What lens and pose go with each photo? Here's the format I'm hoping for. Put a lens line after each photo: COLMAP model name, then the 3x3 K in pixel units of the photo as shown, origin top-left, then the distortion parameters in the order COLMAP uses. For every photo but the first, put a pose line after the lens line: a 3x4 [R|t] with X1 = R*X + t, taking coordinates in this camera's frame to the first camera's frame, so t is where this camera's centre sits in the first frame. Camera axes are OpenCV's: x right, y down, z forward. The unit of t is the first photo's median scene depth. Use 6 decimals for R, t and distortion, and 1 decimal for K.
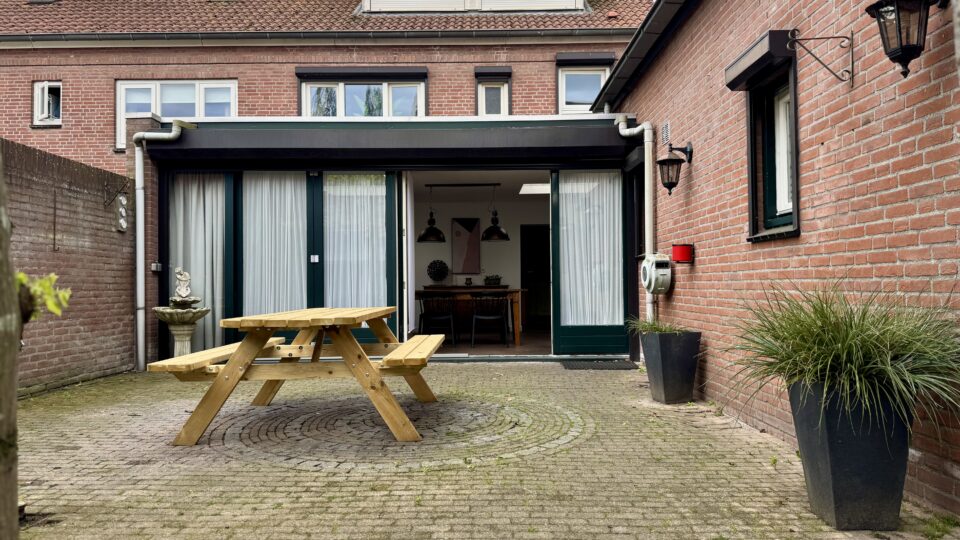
lens RADIAL K [[657.9, 0, 480.0], [0, 657.9, 270.0], [0, 0, 1]] dist [0.102384, -0.152027]
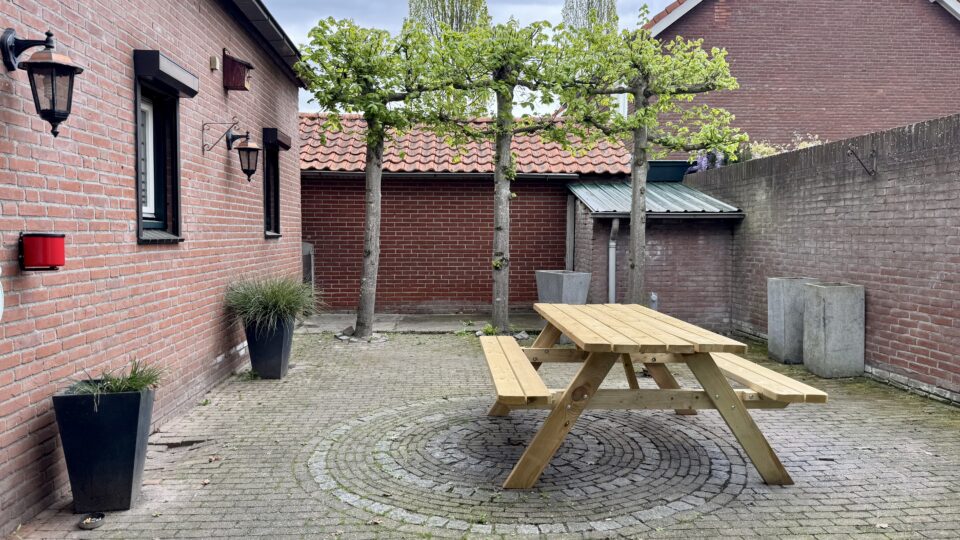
lens RADIAL K [[679.9, 0, 490.3], [0, 679.9, 272.8], [0, 0, 1]] dist [0.131597, -0.166639]
pose [[-0.996094, 0.011651, -0.087533, 0.007347], [0.008223, 0.999189, 0.039420, -0.032514], [0.087921, 0.038546, -0.995381, 1.859750]]
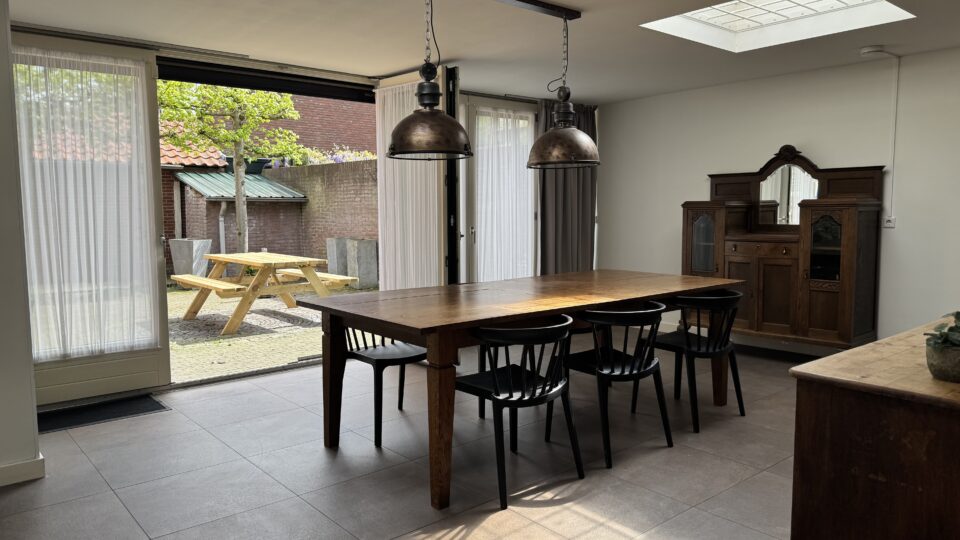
lens RADIAL K [[657.9, 0, 480.0], [0, 657.9, 270.0], [0, 0, 1]] dist [0.102384, -0.152027]
pose [[-0.748795, 0.074149, -0.658641, 0.481122], [0.022944, 0.996027, 0.086047, -0.037566], [0.662404, 0.049319, -0.747522, 2.644768]]
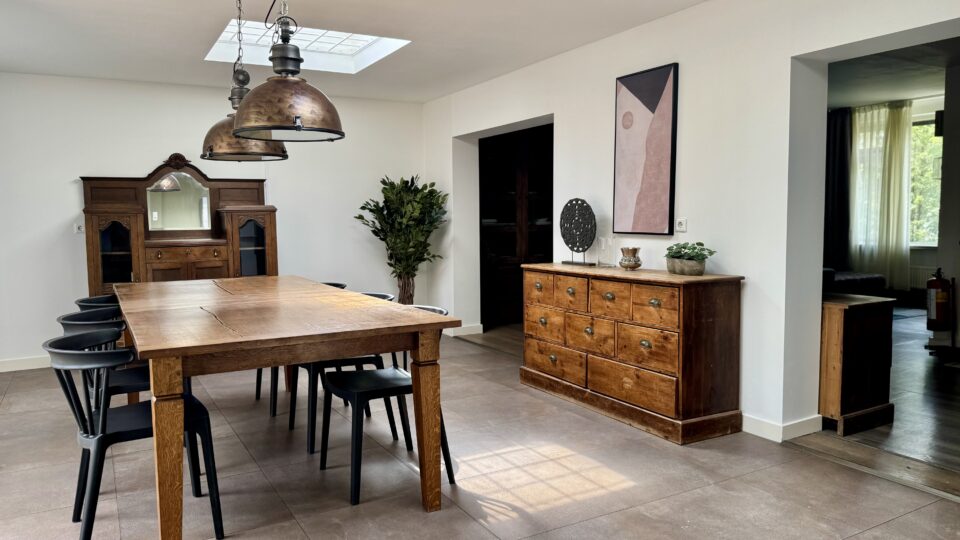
lens RADIAL K [[657.9, 0, 480.0], [0, 657.9, 270.0], [0, 0, 1]] dist [0.102384, -0.152027]
pose [[0.488577, 0.067680, -0.869892, 0.628430], [0.029000, 0.995177, 0.093715, -0.029503], [0.872038, -0.071014, 0.484258, 1.965872]]
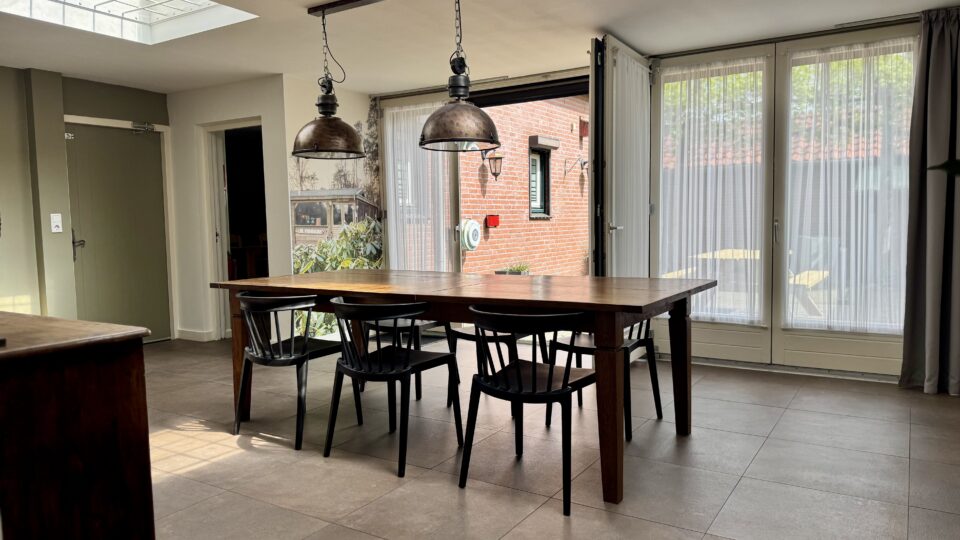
lens RADIAL K [[657.9, 0, 480.0], [0, 657.9, 270.0], [0, 0, 1]] dist [0.102384, -0.152027]
pose [[-0.856662, -0.015700, 0.515639, -0.522618], [0.015651, 0.998286, 0.056397, 0.001307], [-0.515640, 0.056383, -0.854948, 2.718189]]
